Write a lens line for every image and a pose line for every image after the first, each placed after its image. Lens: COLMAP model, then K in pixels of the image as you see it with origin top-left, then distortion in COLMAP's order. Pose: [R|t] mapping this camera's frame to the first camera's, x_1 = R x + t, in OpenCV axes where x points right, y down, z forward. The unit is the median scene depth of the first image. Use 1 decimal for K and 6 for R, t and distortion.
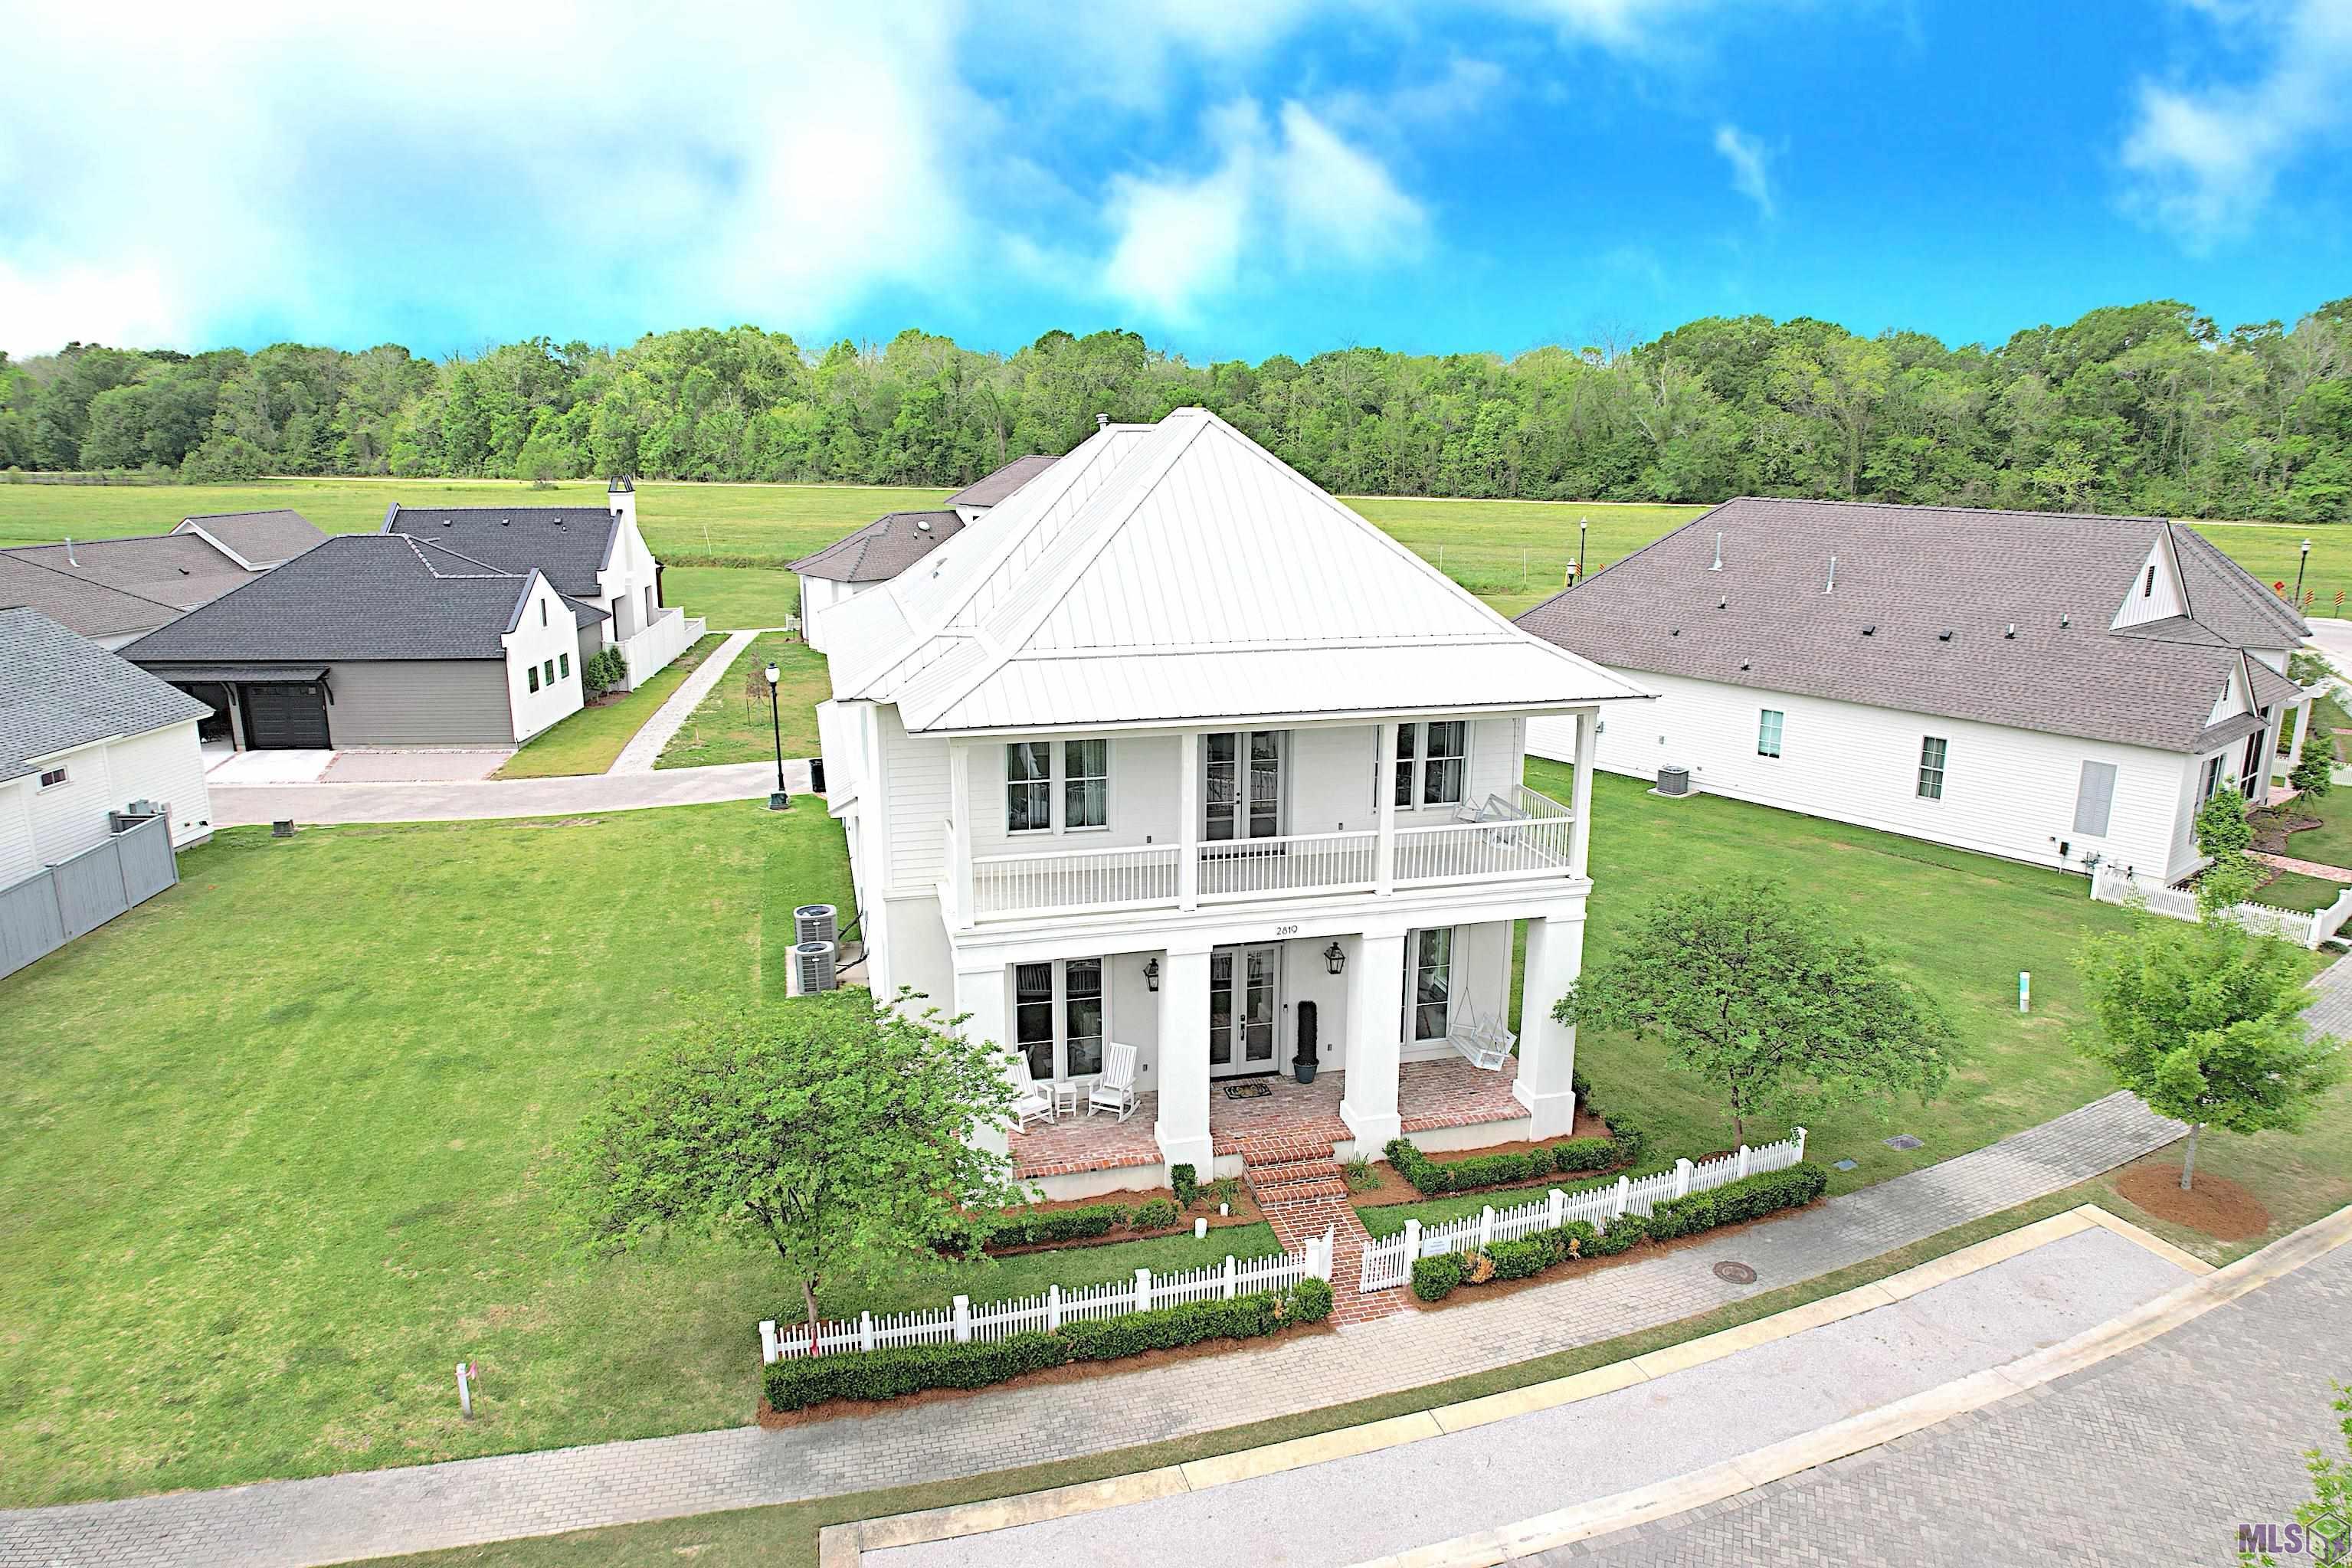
lens RADIAL K [[1491.7, 0, 1176.0], [0, 1491.7, 784.0], [0, 0, 1]] dist [-0.076158, 0.082567]
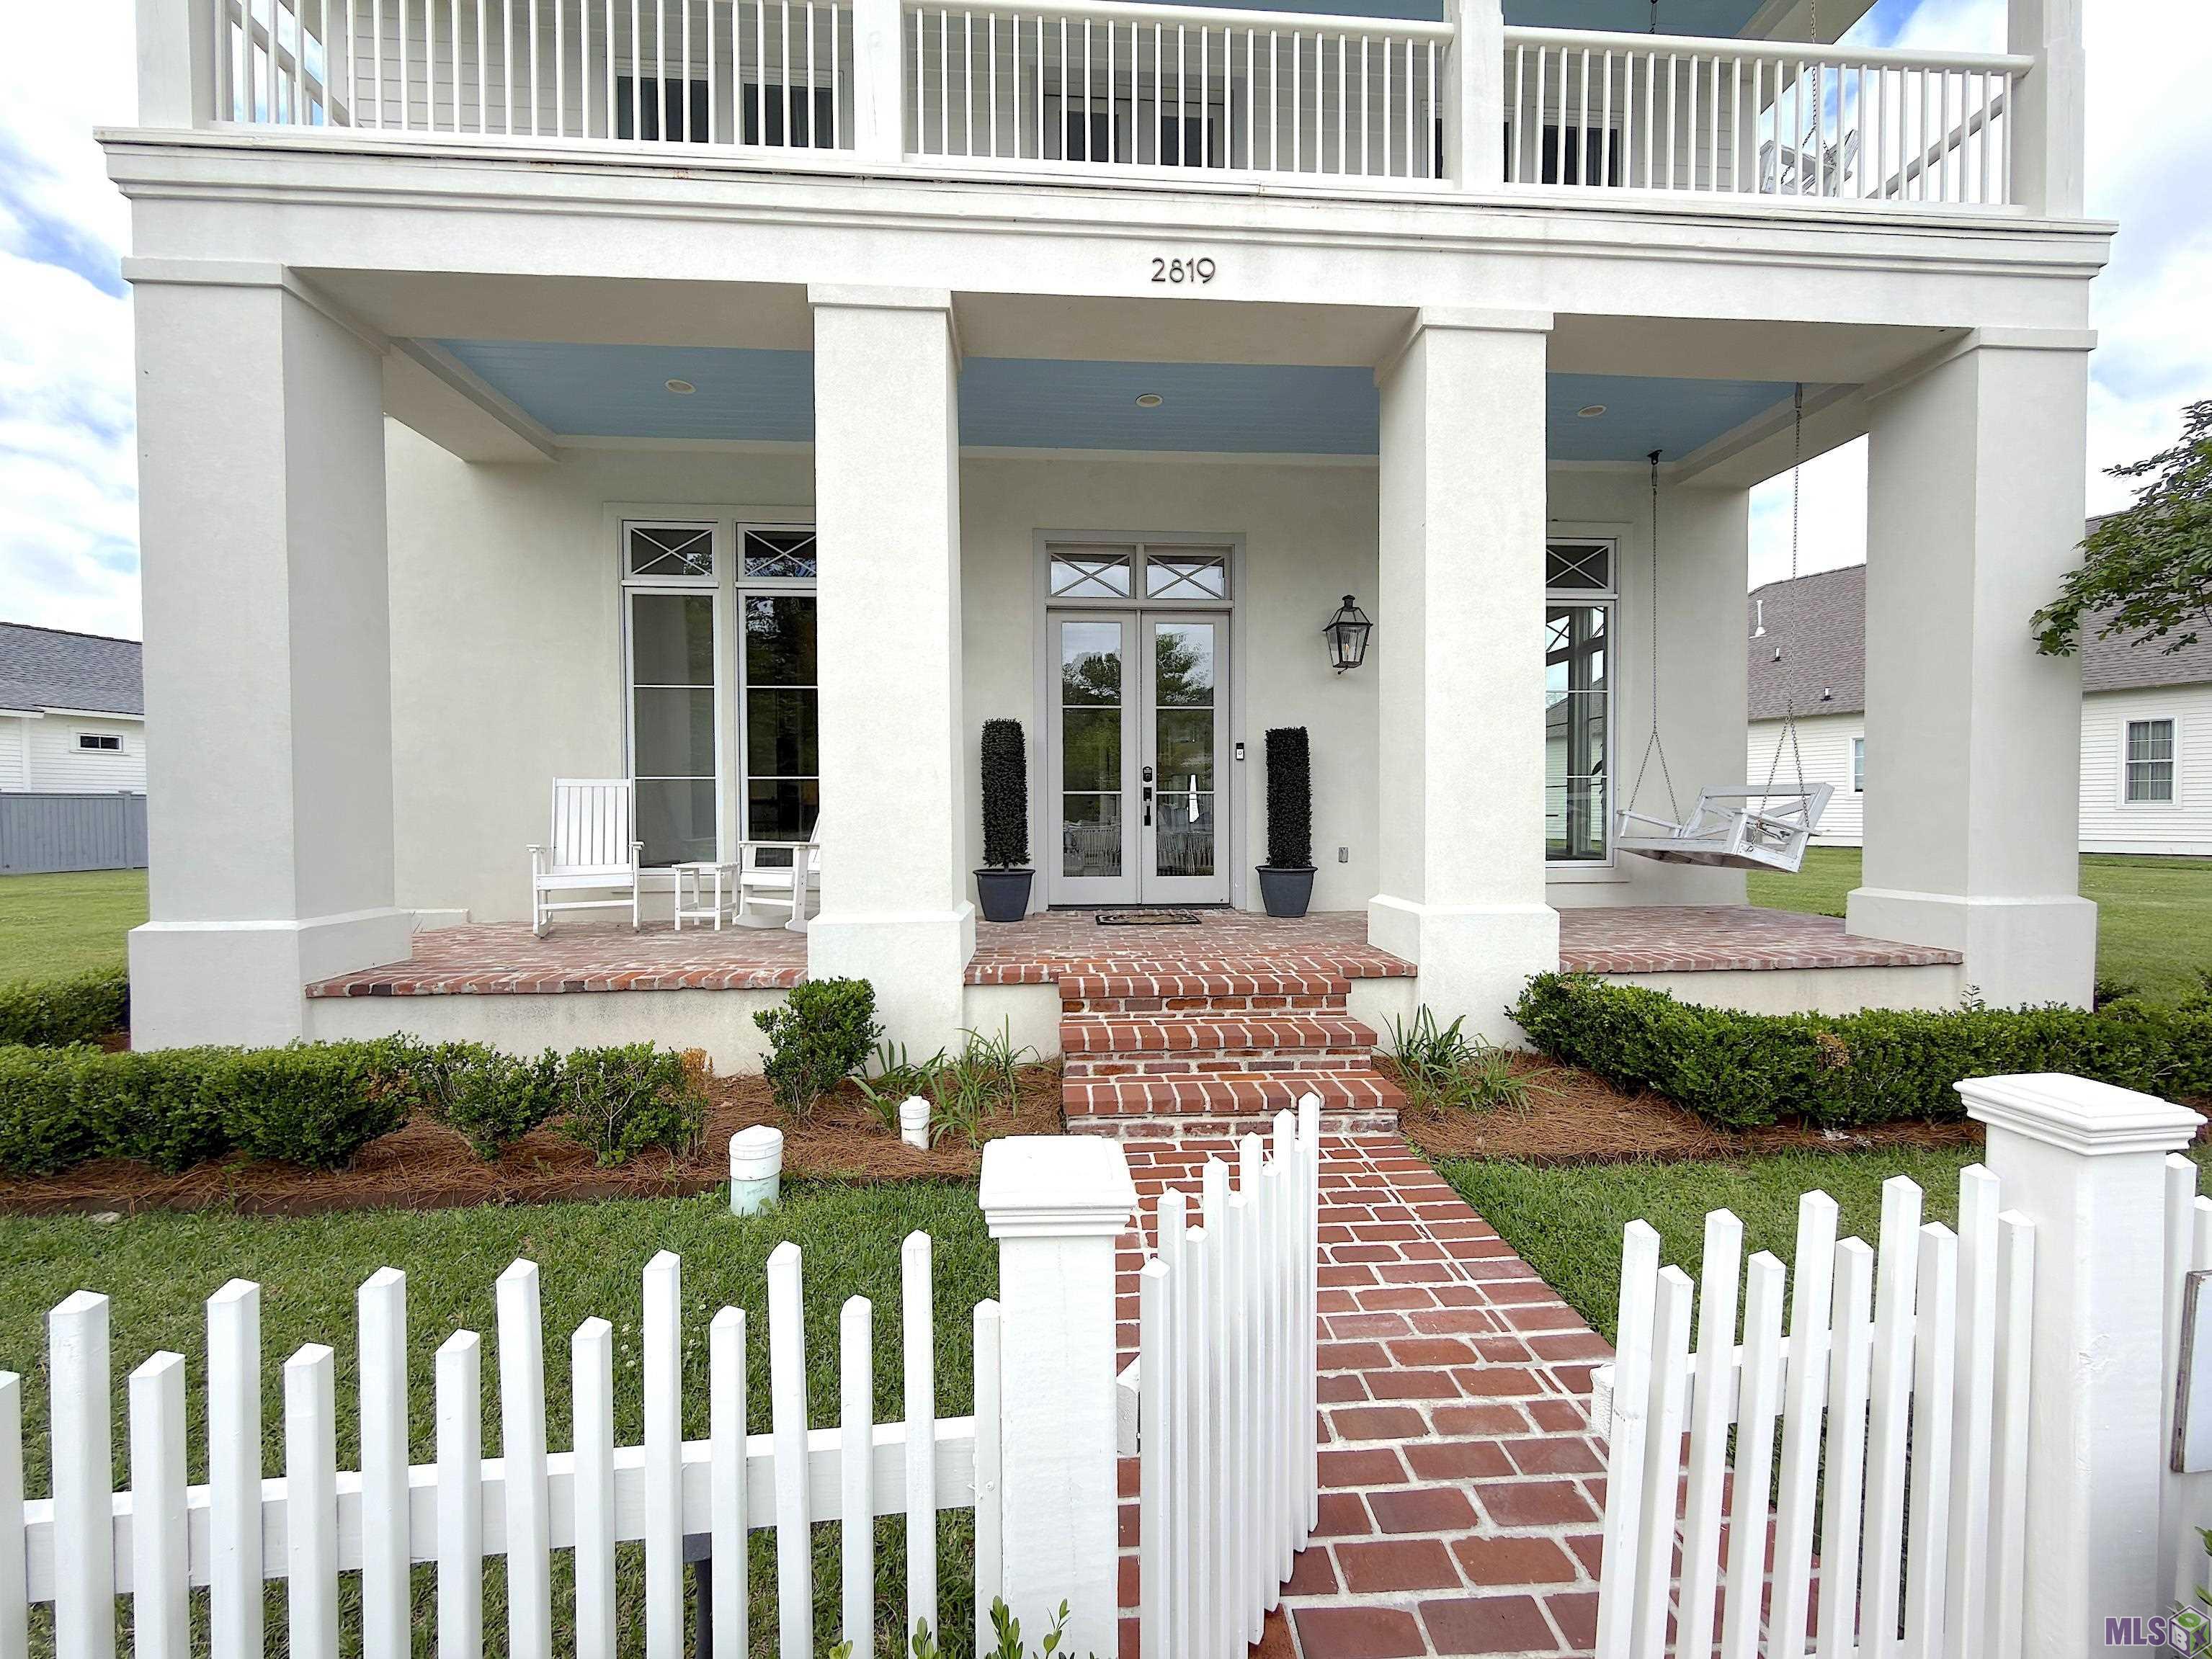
lens RADIAL K [[883.8, 0, 1111.0], [0, 883.8, 834.7], [0, 0, 1]] dist [-0.000418, 0.000181]
pose [[0.984406, -0.002662, -0.175890, 0.088856], [-0.034917, 0.977032, -0.210211, 0.253243], [0.172410, 0.213074, 0.961704, 0.795077]]
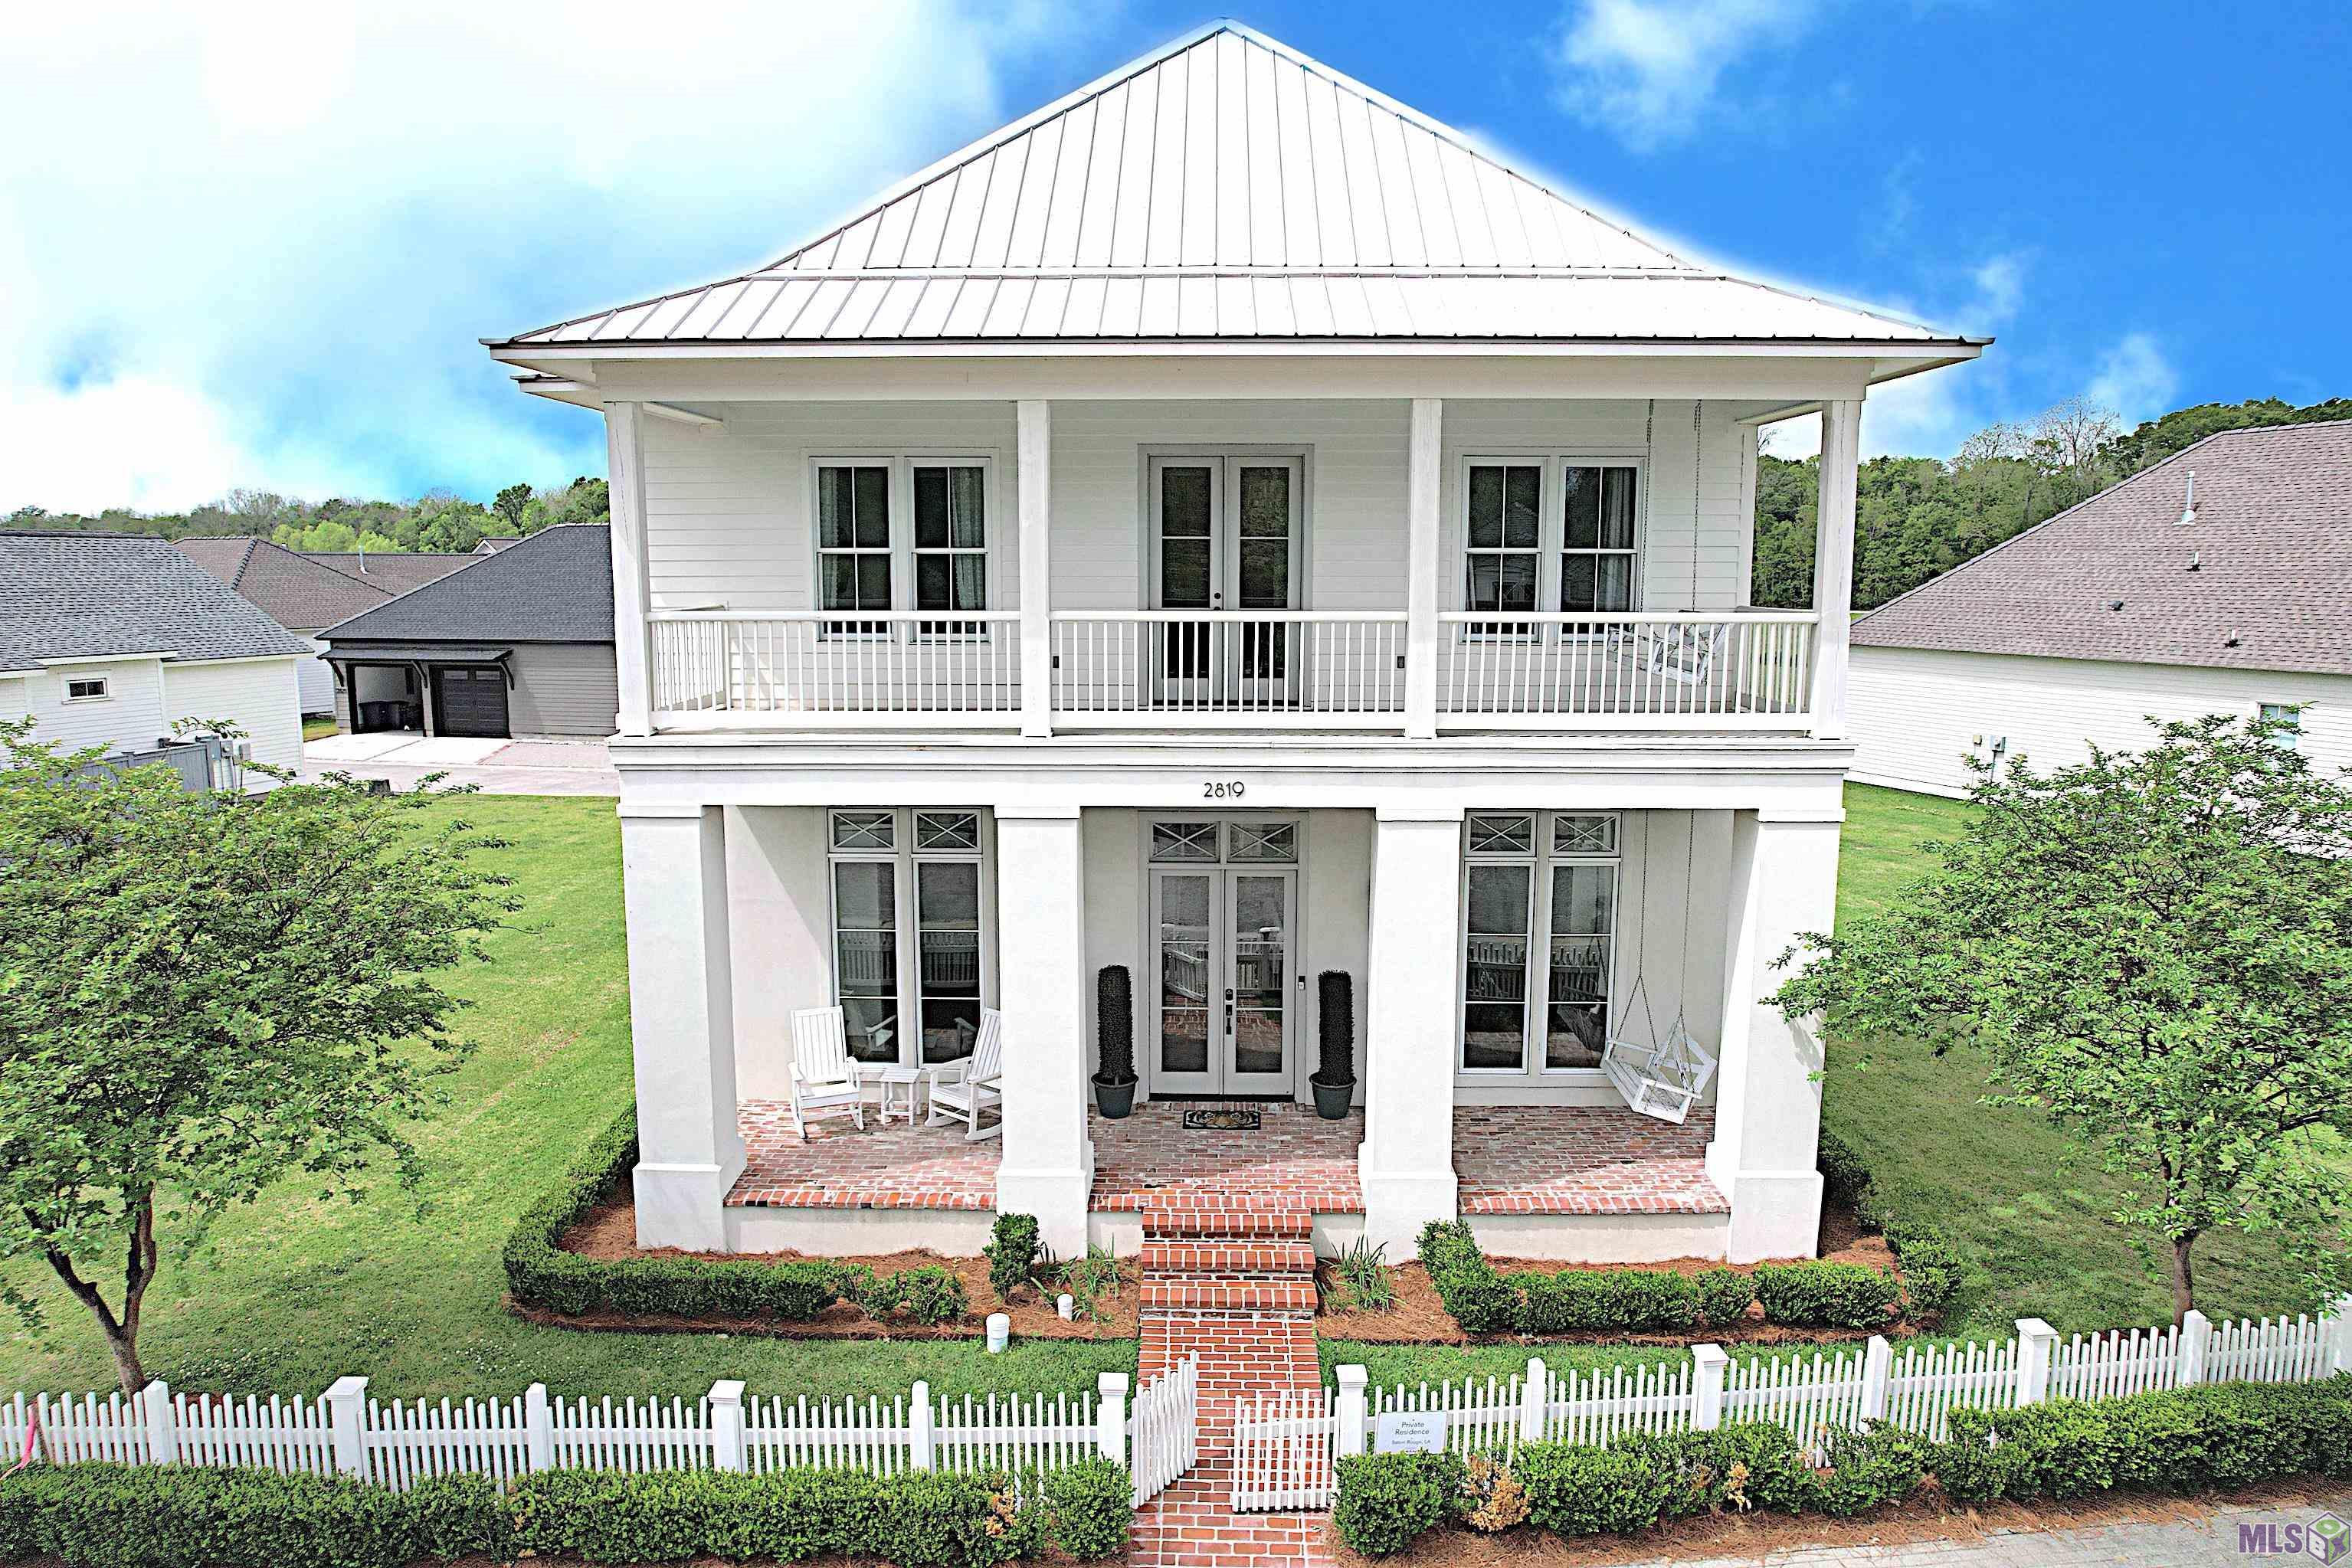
lens RADIAL K [[1503.9, 0, 1176.0], [0, 1503.9, 784.0], [0, 0, 1]] dist [-0.090353, 0.084356]
pose [[0.963923, 0.036007, -0.263734, 0.191017], [-0.061005, 0.994320, -0.087215, 0.137655], [0.259096, 0.100158, 0.960644, 0.456090]]
